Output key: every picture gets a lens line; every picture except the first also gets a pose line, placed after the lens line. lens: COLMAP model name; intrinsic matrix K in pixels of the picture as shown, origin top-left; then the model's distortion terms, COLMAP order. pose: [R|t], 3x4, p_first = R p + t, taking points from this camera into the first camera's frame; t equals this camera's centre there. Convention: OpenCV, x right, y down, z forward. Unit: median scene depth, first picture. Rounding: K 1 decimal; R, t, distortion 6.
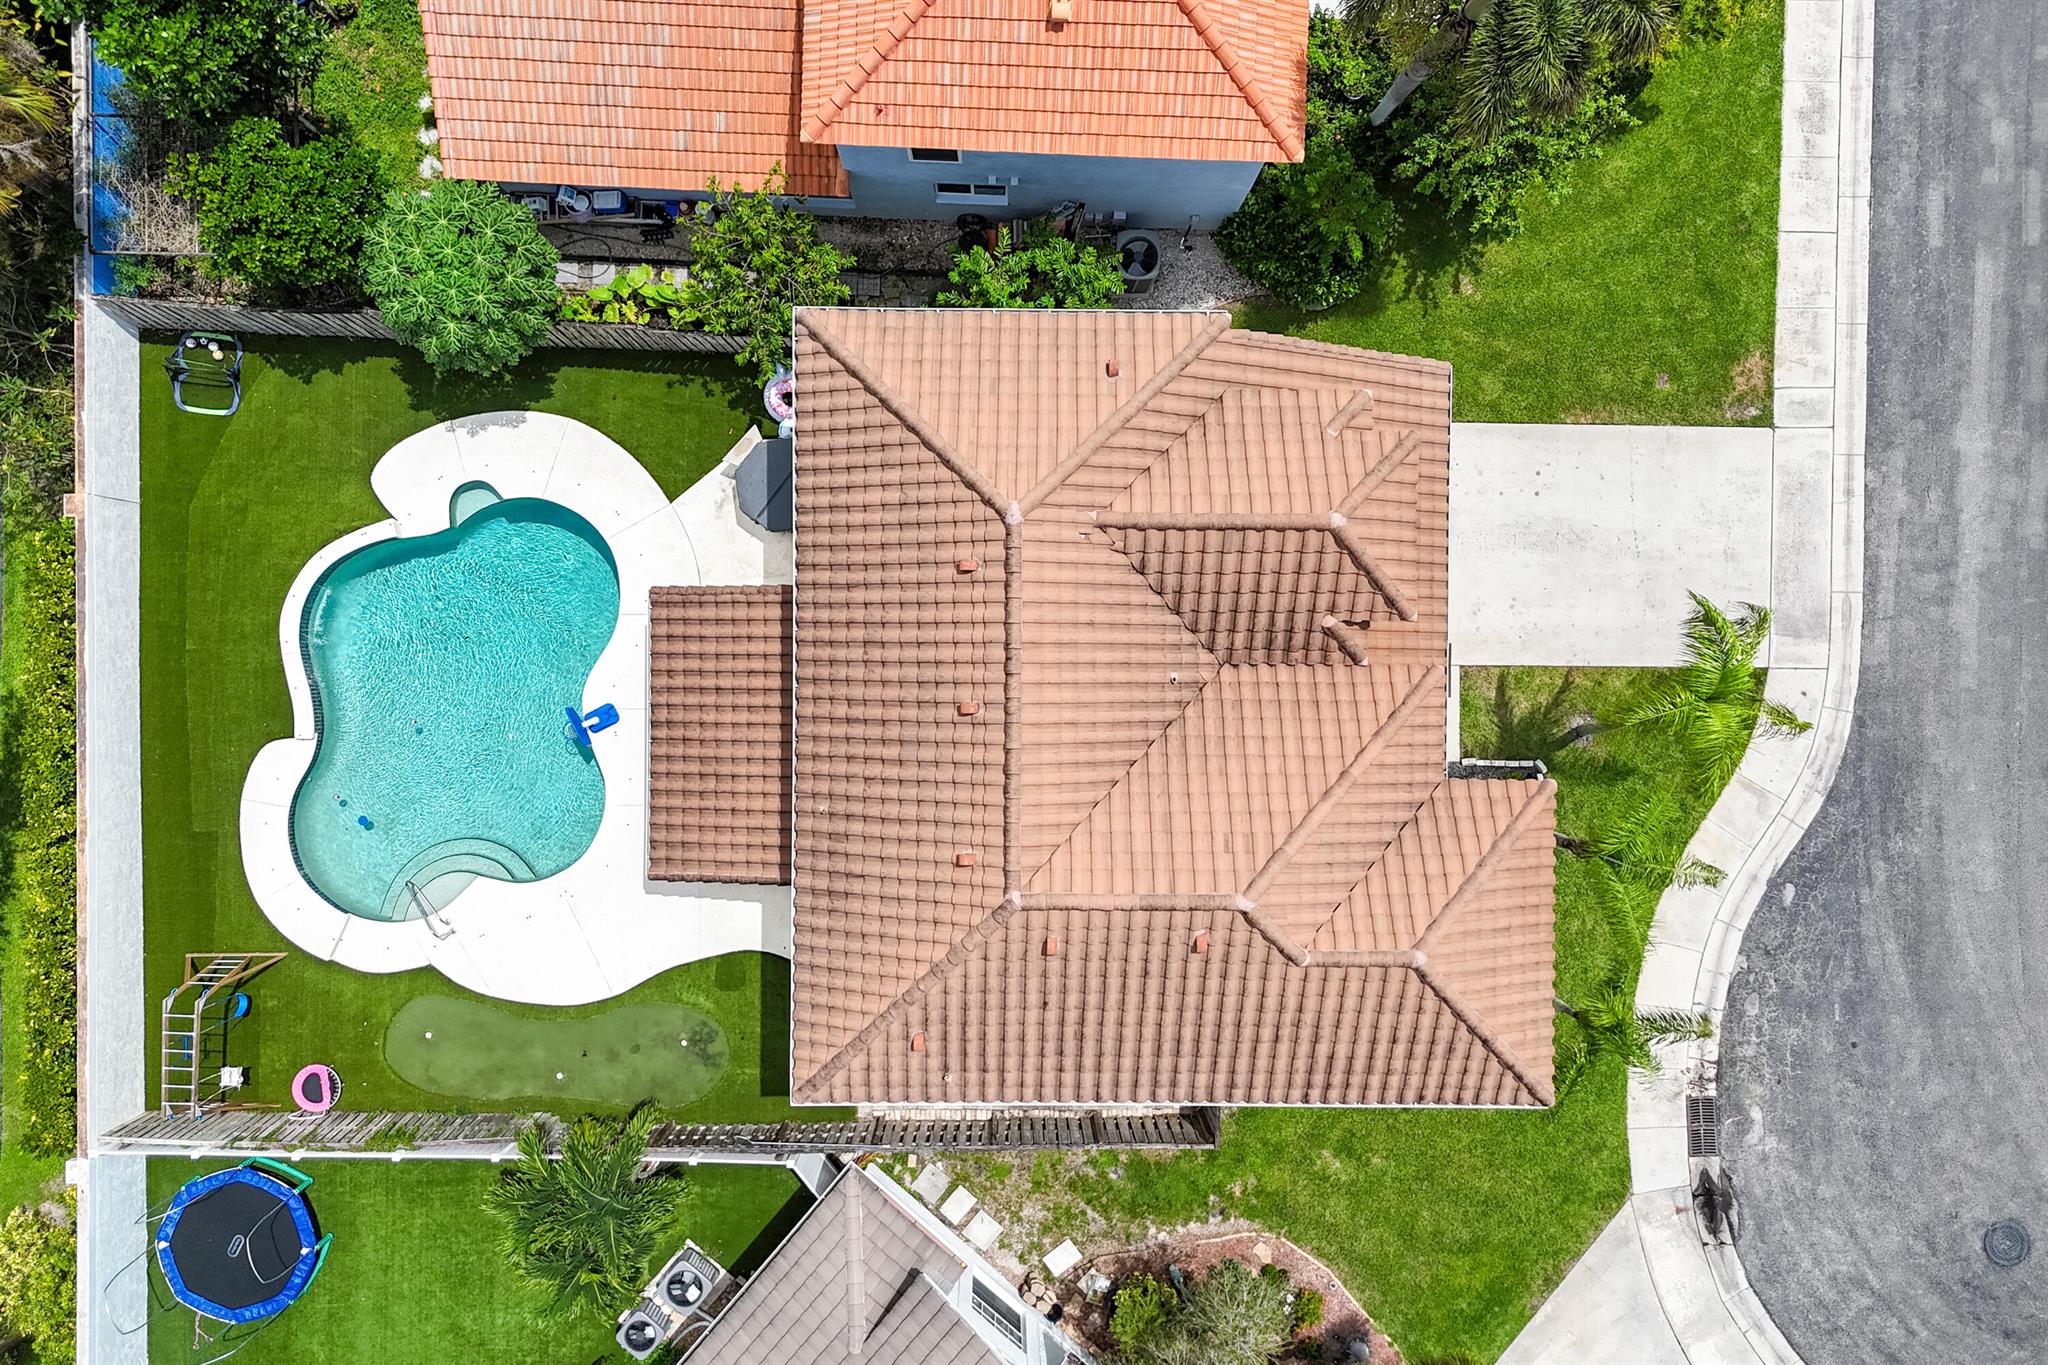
lens RADIAL K [[1486.7, 0, 1030.1], [0, 1486.7, 682.3], [0, 0, 1]] dist [0.076052, -0.077014]
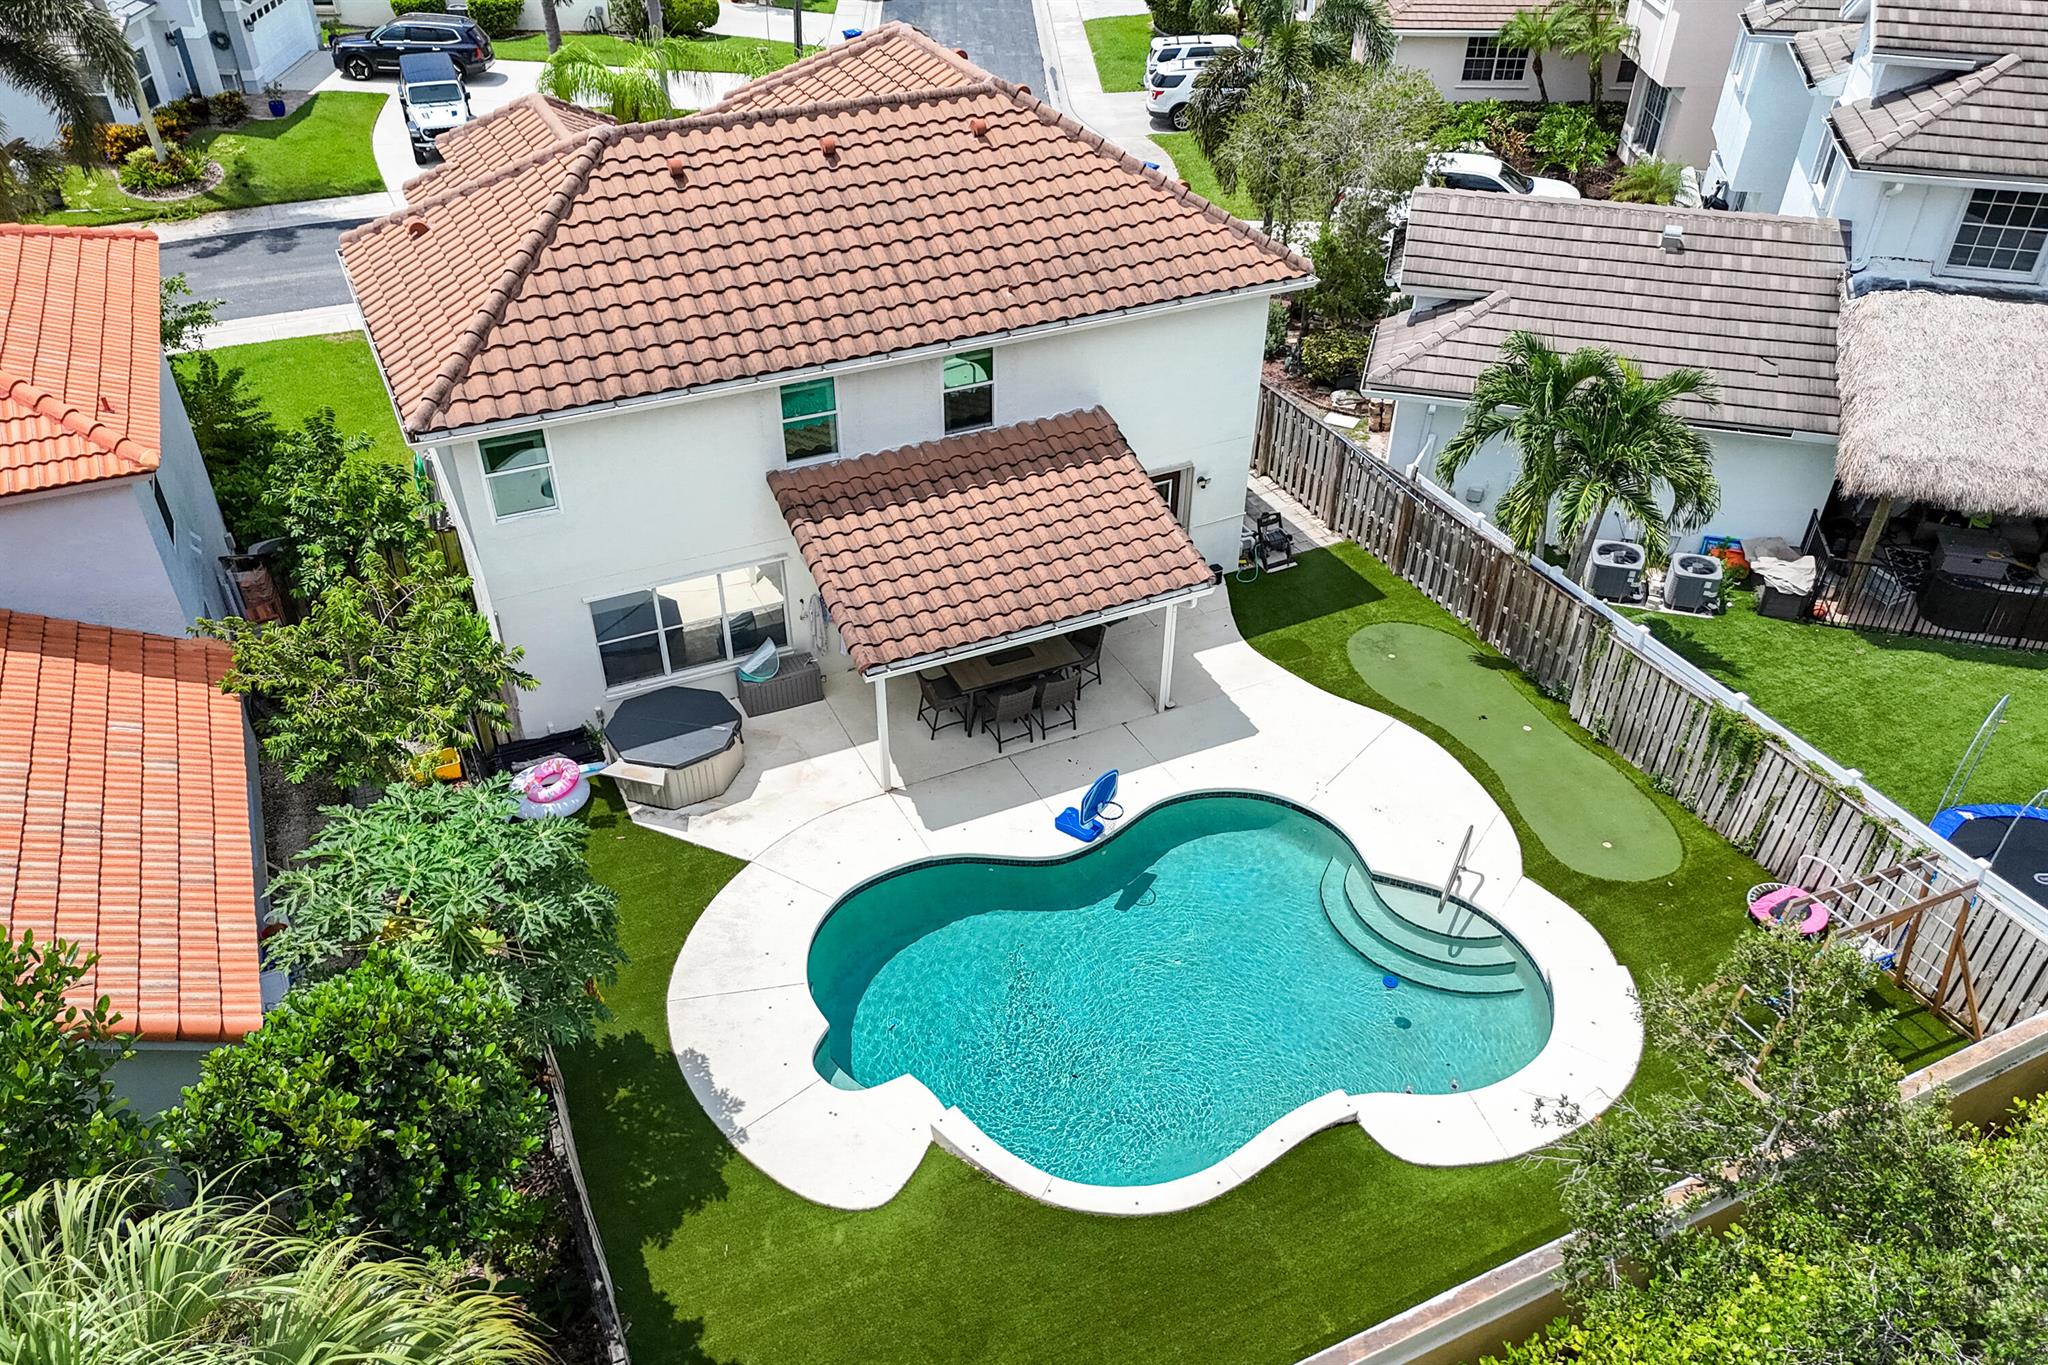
lens RADIAL K [[1500.8, 0, 1027.4], [0, 1500.8, 749.7], [0, 0, 1]] dist [0.055939, -0.036663]
pose [[-0.436972, -0.569721, 0.696041, -0.742826], [0.899467, -0.273528, 0.340795, -0.225541], [-0.003771, 0.774984, 0.631970, 0.536732]]
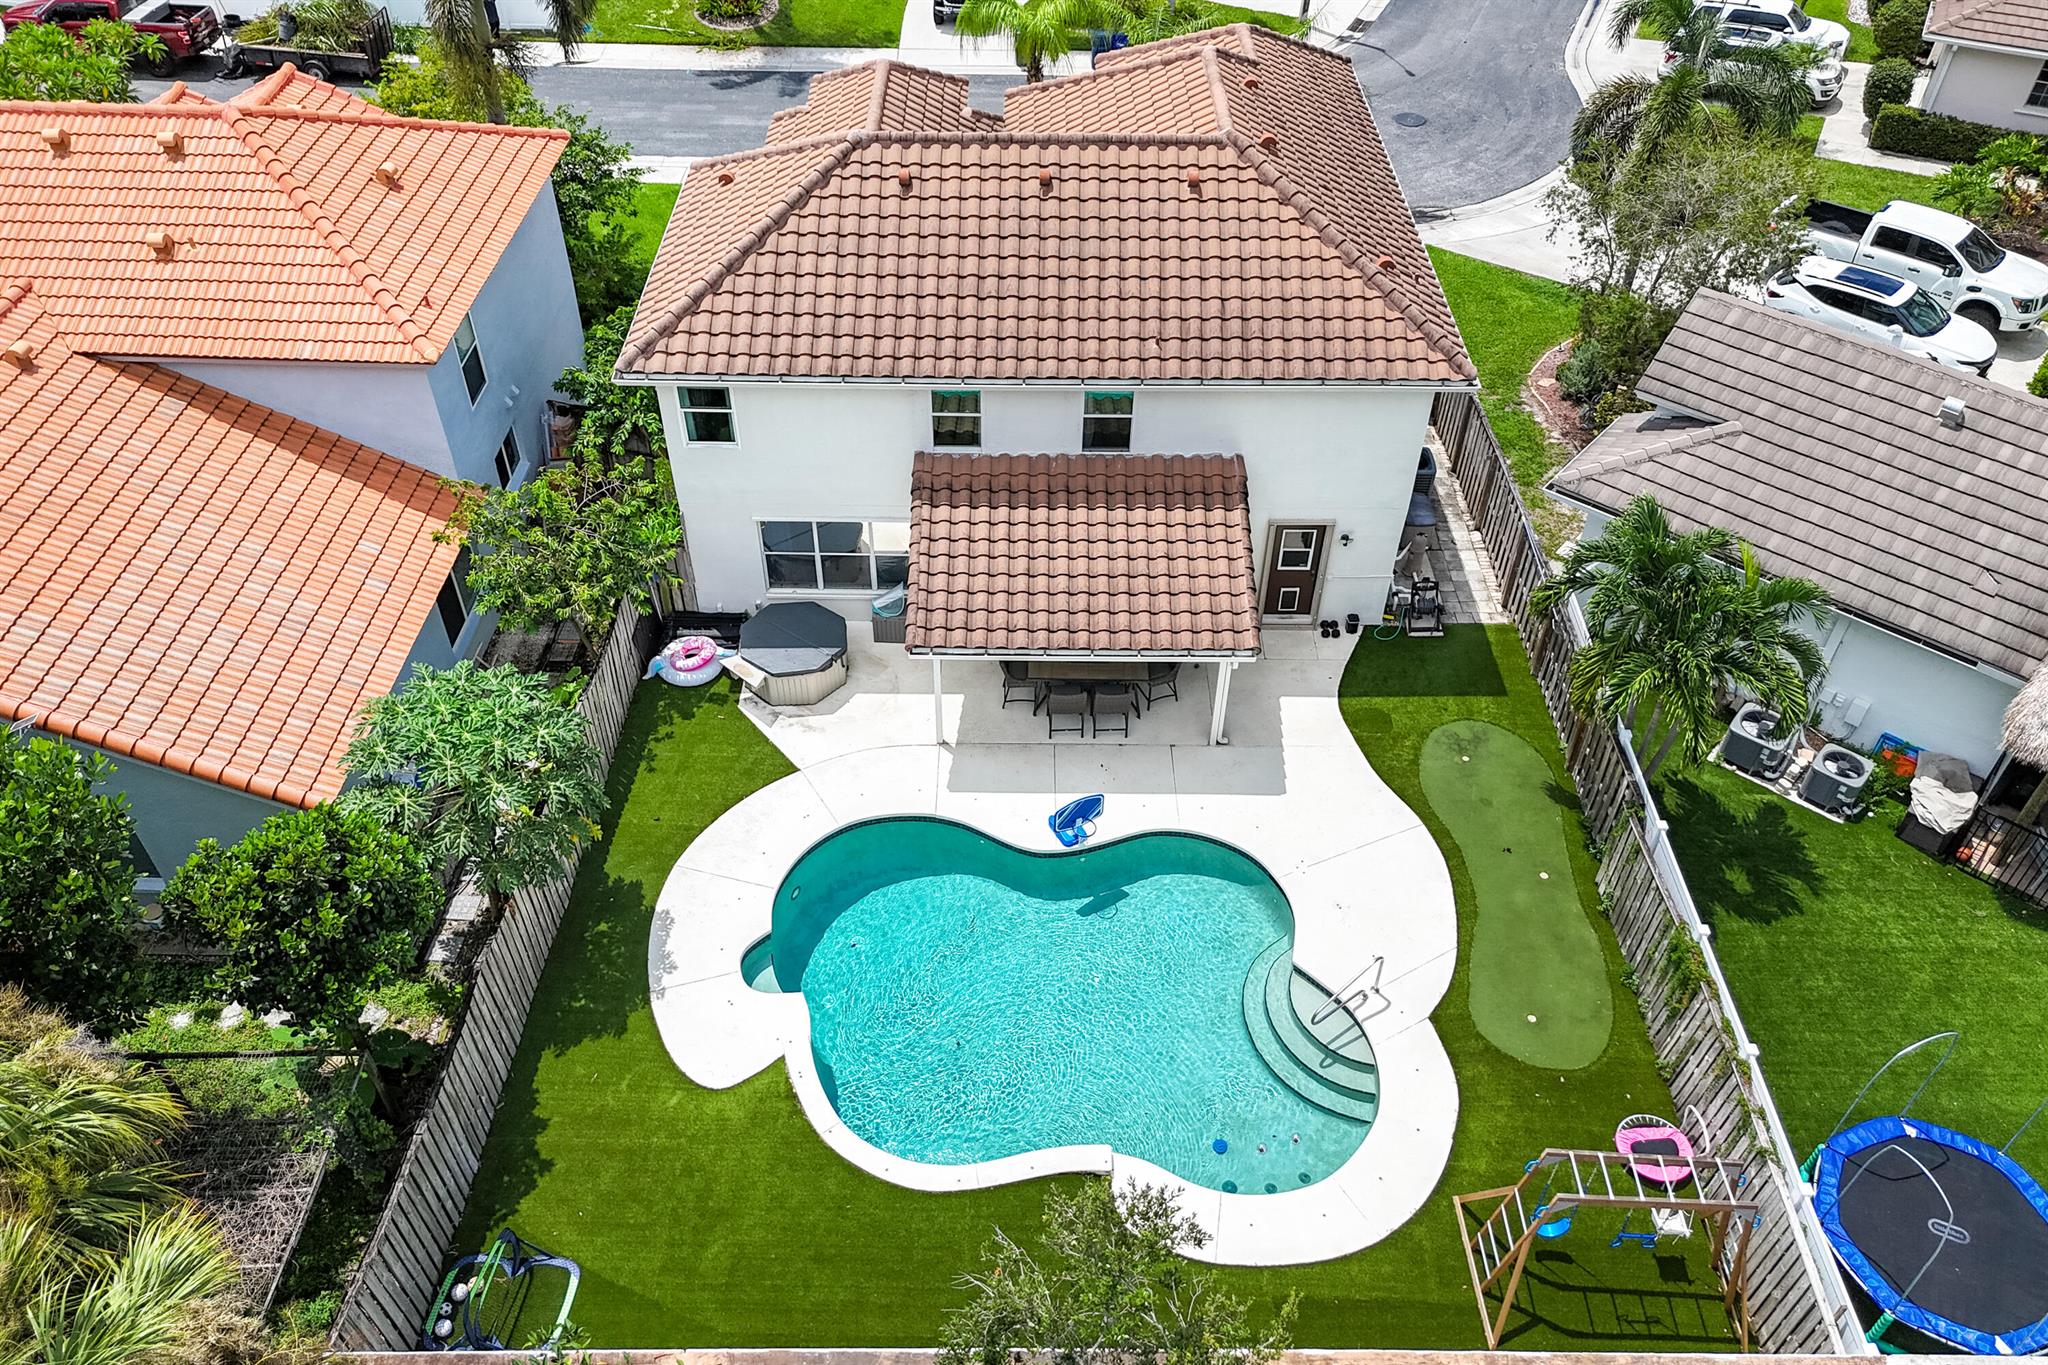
lens RADIAL K [[1486.7, 0, 1030.1], [0, 1486.7, 682.3], [0, 0, 1]] dist [0.076052, -0.077014]
pose [[-0.006384, -0.696102, 0.717915, -0.792134], [0.999976, -0.006292, 0.002792, 0.002431], [0.002573, 0.717916, 0.696125, 0.409192]]
